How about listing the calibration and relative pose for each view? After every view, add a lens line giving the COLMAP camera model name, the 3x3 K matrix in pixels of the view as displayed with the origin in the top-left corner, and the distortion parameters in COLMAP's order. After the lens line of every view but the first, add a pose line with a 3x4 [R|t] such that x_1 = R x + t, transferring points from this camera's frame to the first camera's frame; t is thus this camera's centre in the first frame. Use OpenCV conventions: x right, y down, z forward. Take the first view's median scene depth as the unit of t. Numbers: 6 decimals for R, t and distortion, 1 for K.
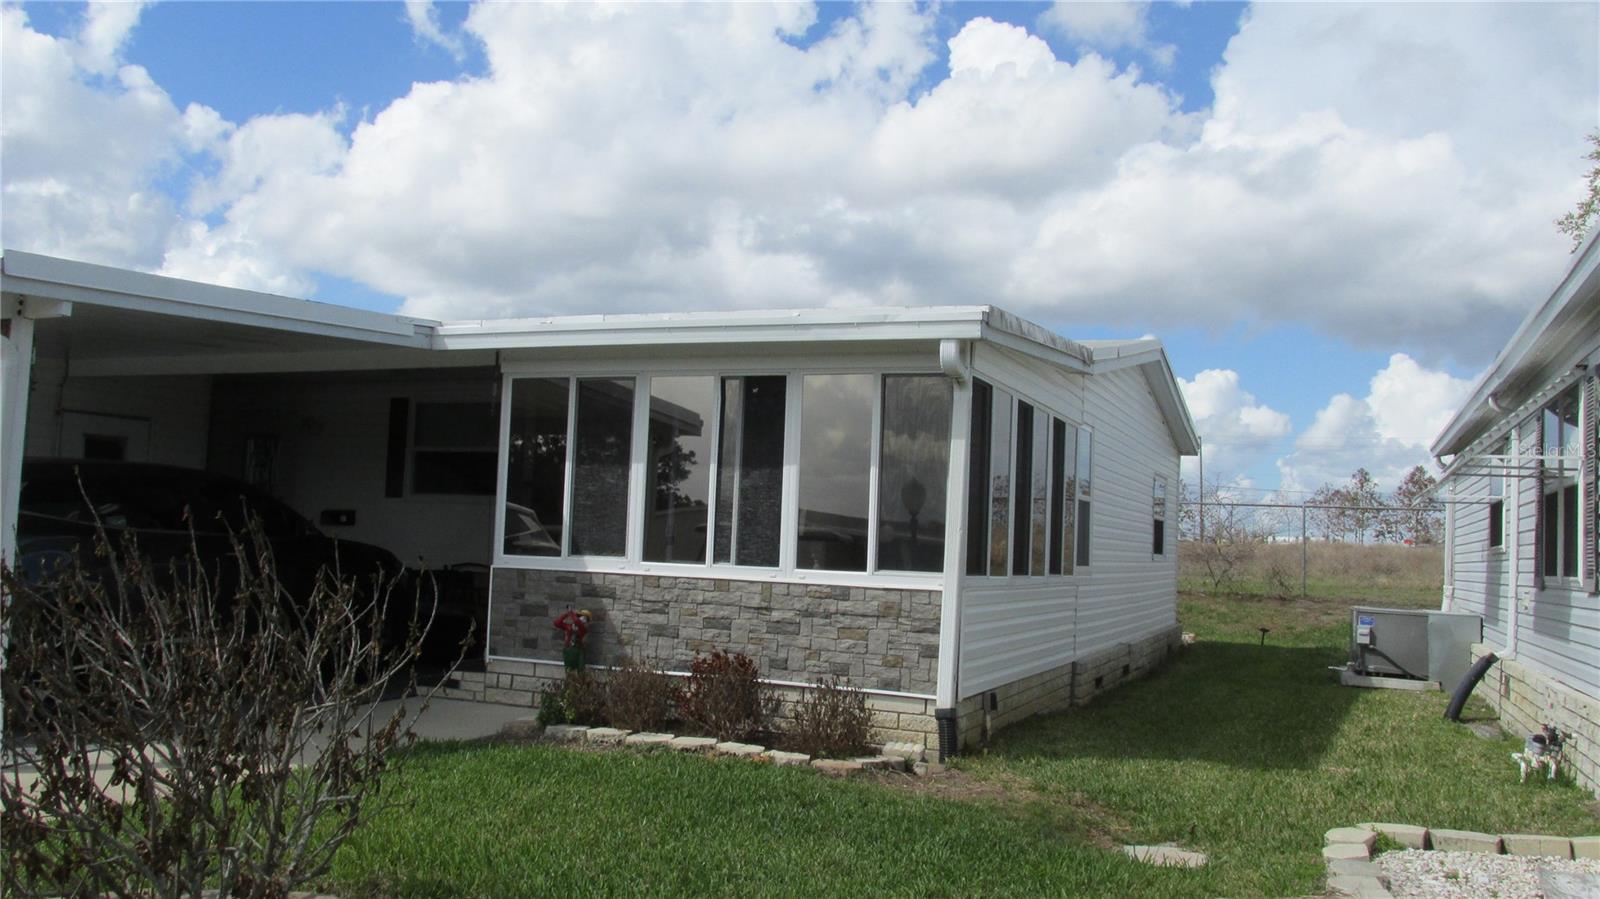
lens RADIAL K [[1350.3, 0, 794.7], [0, 1350.3, 456.0], [0, 0, 1]] dist [-0.065808, -0.000589]
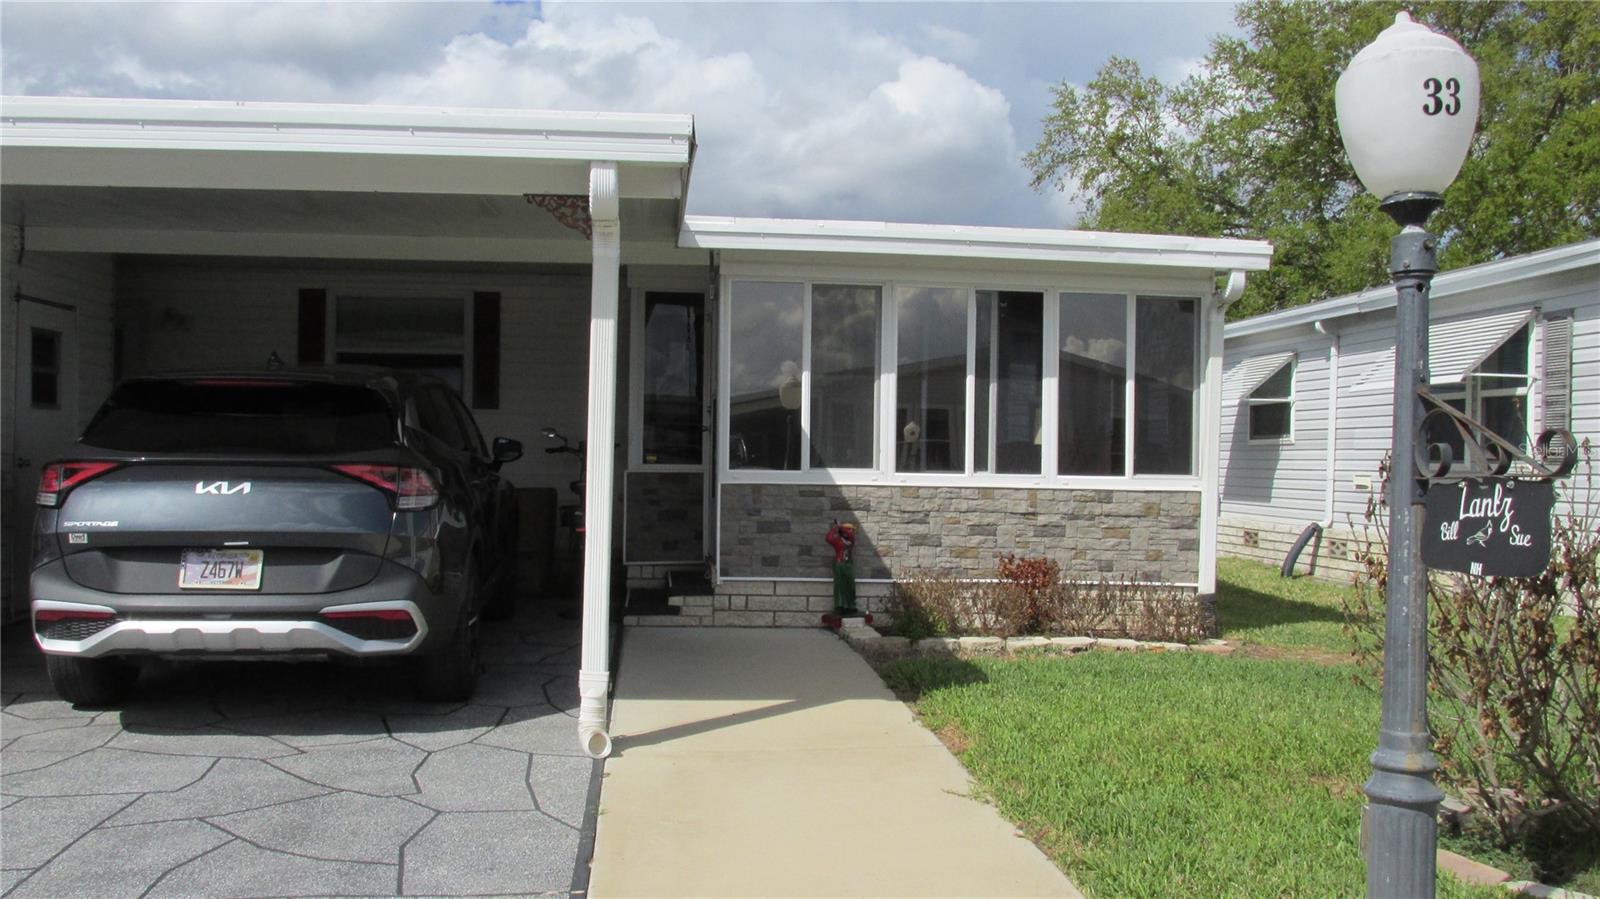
lens RADIAL K [[1350.3, 0, 797.2], [0, 1350.3, 440.1], [0, 0, 1]] dist [-0.065808, -0.000589]
pose [[0.878759, -0.017298, 0.476953, -0.660615], [-0.015101, 0.997835, 0.064012, -0.008863], [-0.477028, -0.063454, 0.876595, 0.160658]]
